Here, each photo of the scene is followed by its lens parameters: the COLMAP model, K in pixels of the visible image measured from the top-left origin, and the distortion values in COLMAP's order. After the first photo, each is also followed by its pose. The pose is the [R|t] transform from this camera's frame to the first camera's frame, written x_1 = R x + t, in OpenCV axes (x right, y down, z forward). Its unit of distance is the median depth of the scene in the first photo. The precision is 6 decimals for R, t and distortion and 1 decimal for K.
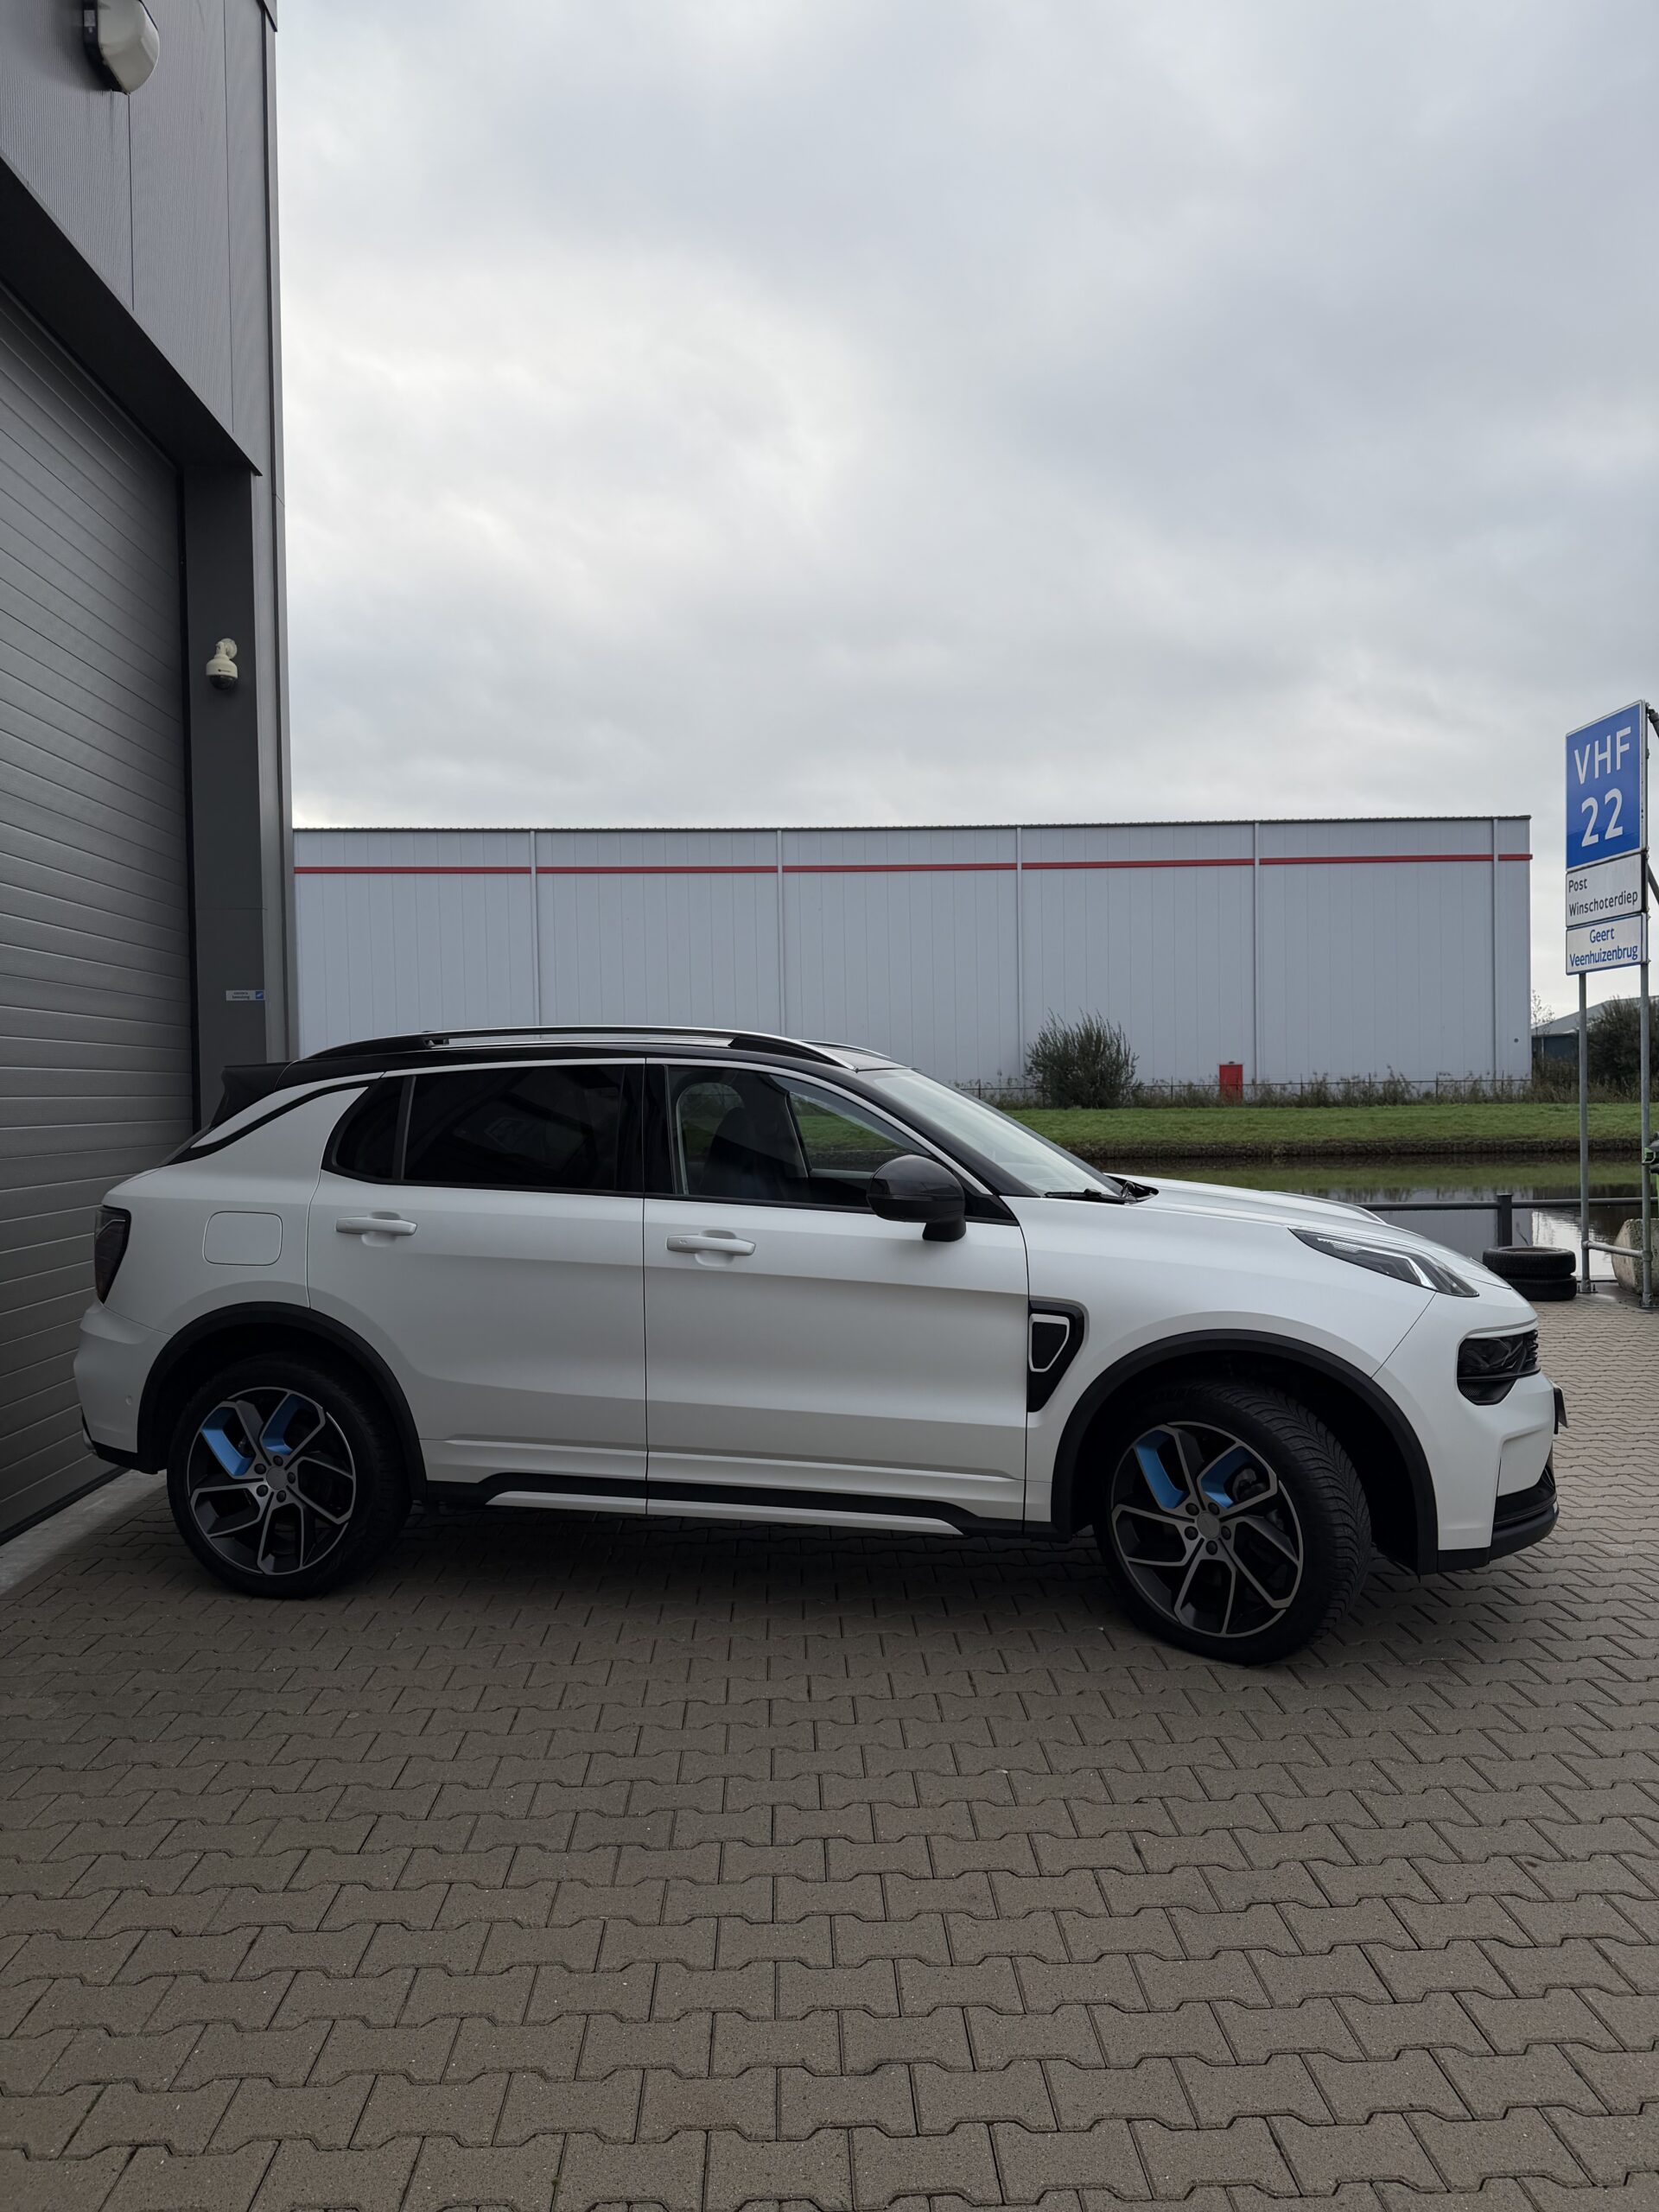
lens RADIAL K [[1562.0, 0, 829.5], [0, 1562.0, 1106.0], [0, 0, 1]] dist [0.029135, -0.052505]
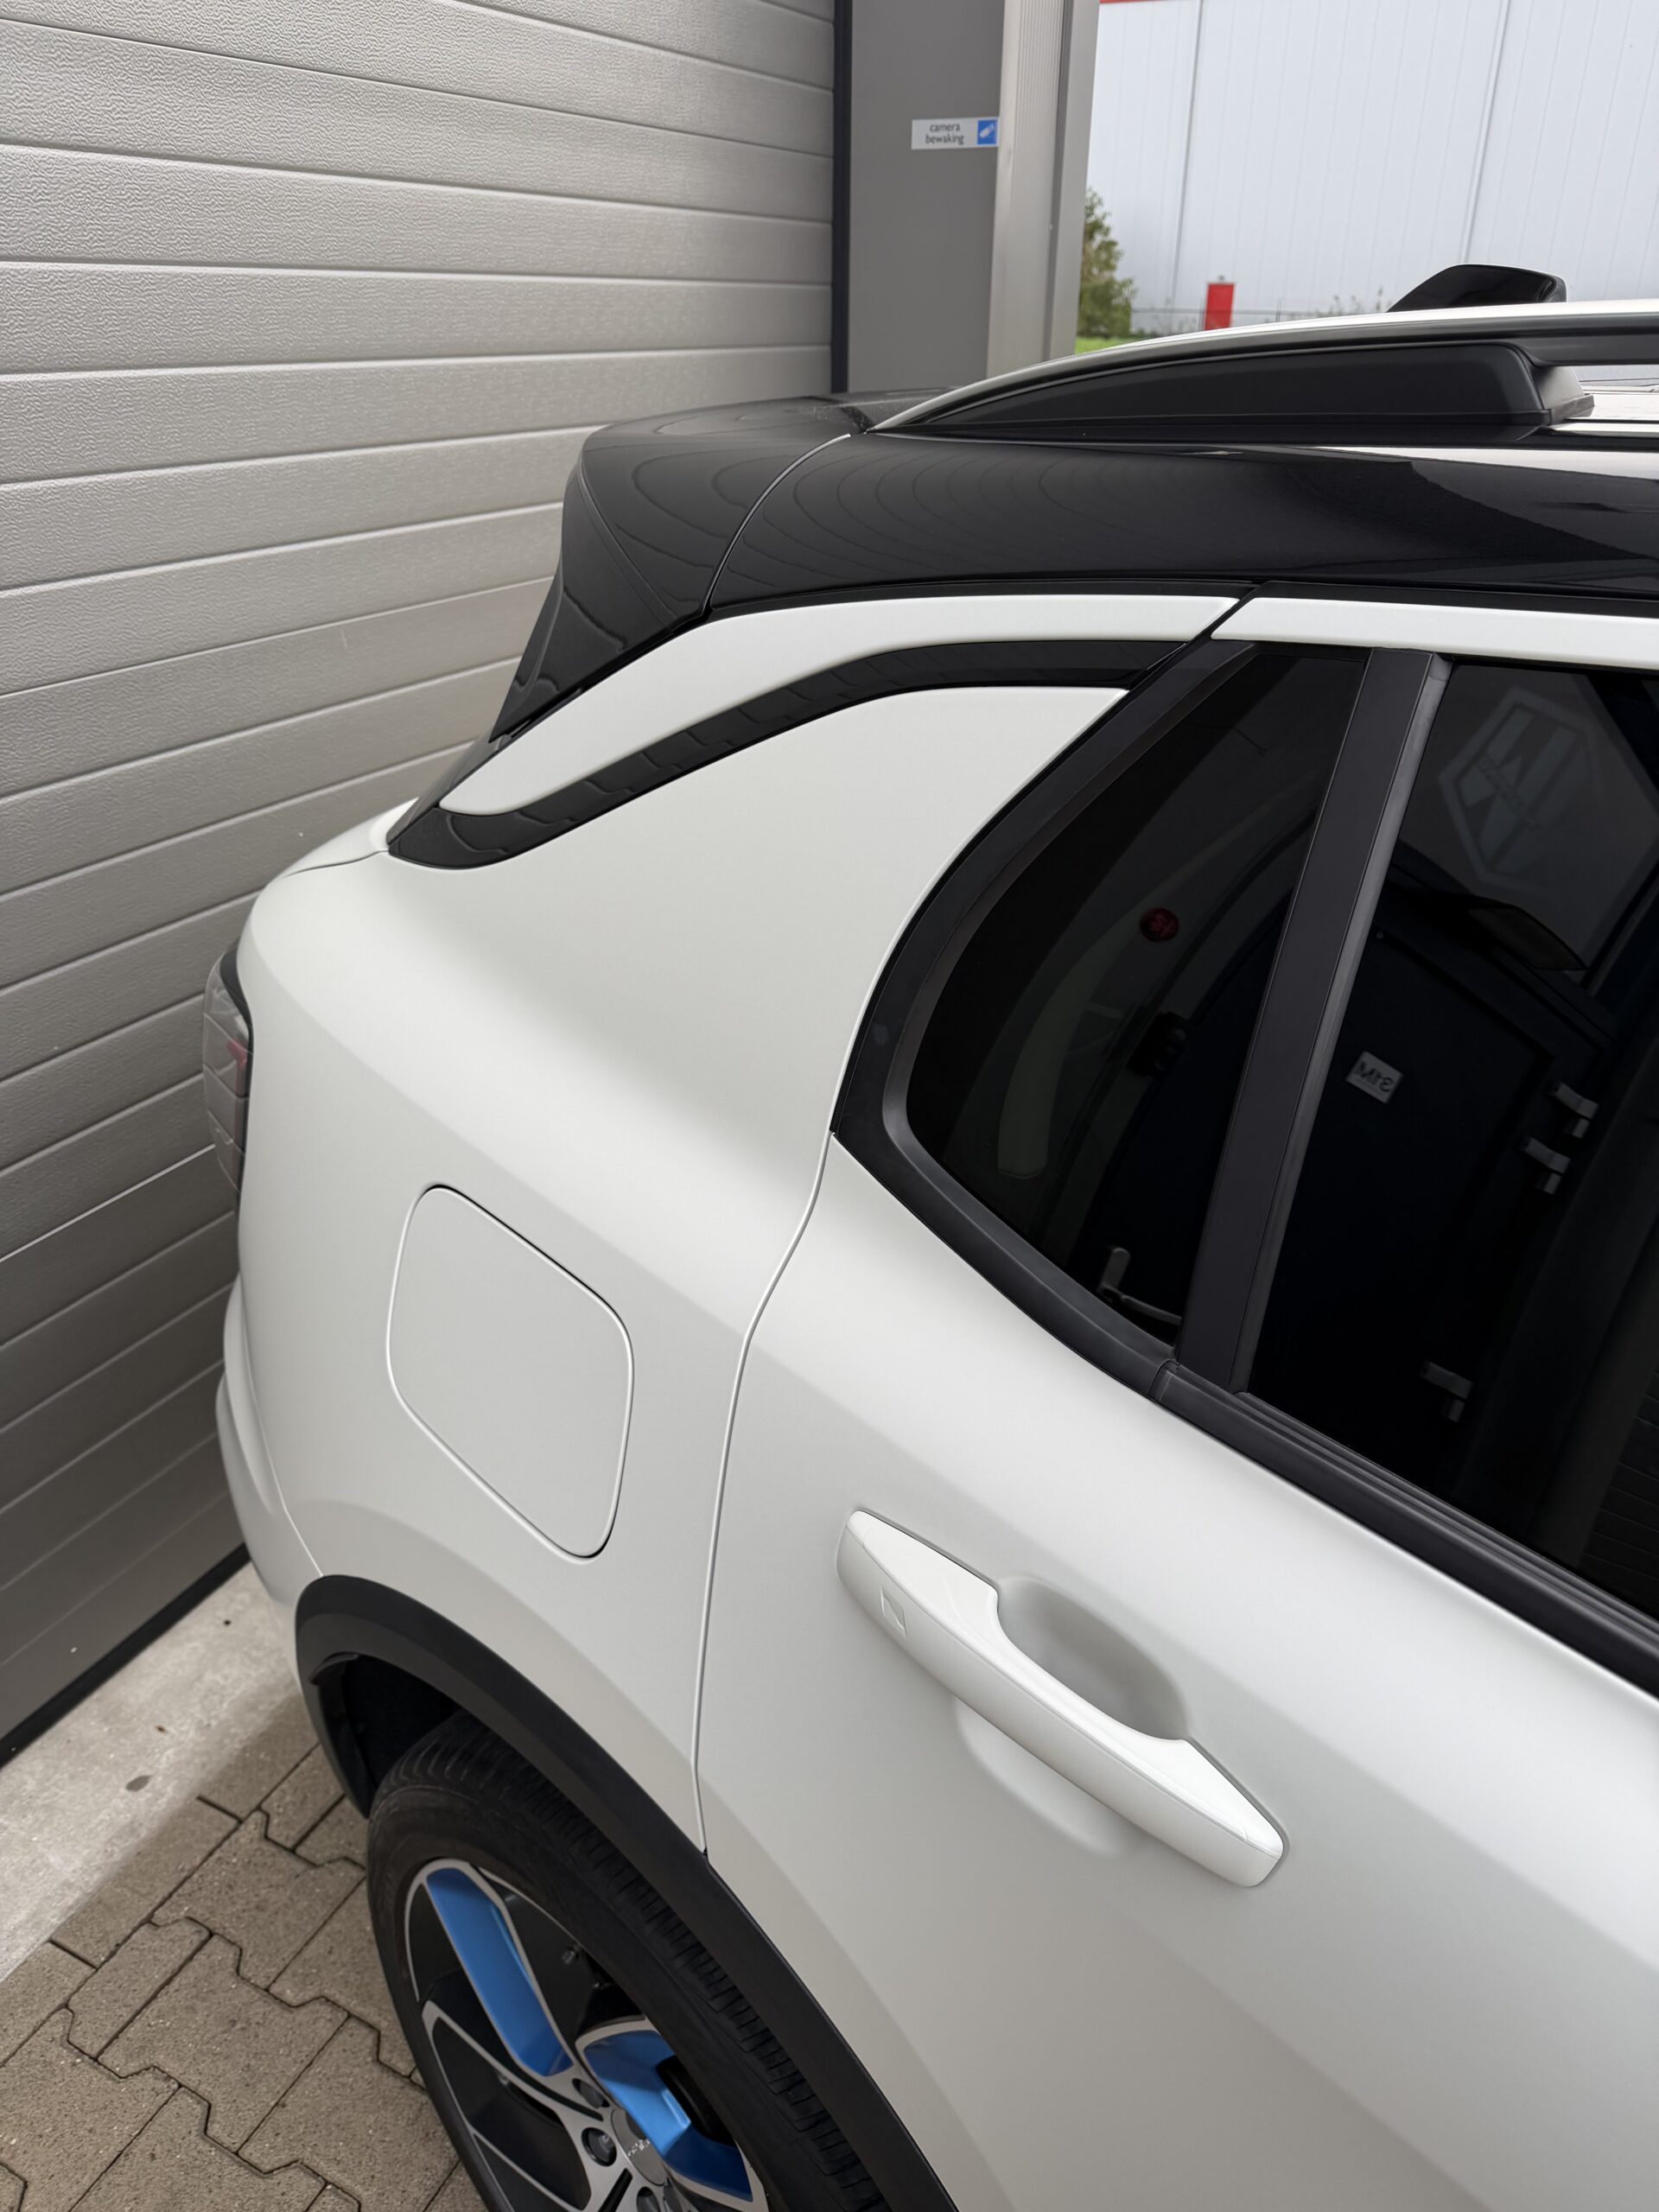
lens RADIAL K [[1562.0, 0, 829.5], [0, 1562.0, 1106.0], [0, 0, 1]] dist [0.029135, -0.052505]
pose [[0.870114, 0.237883, -0.431640, -0.241587], [-0.015542, 0.888612, 0.458397, -0.047184], [0.492605, -0.392149, 0.776891, 0.843556]]
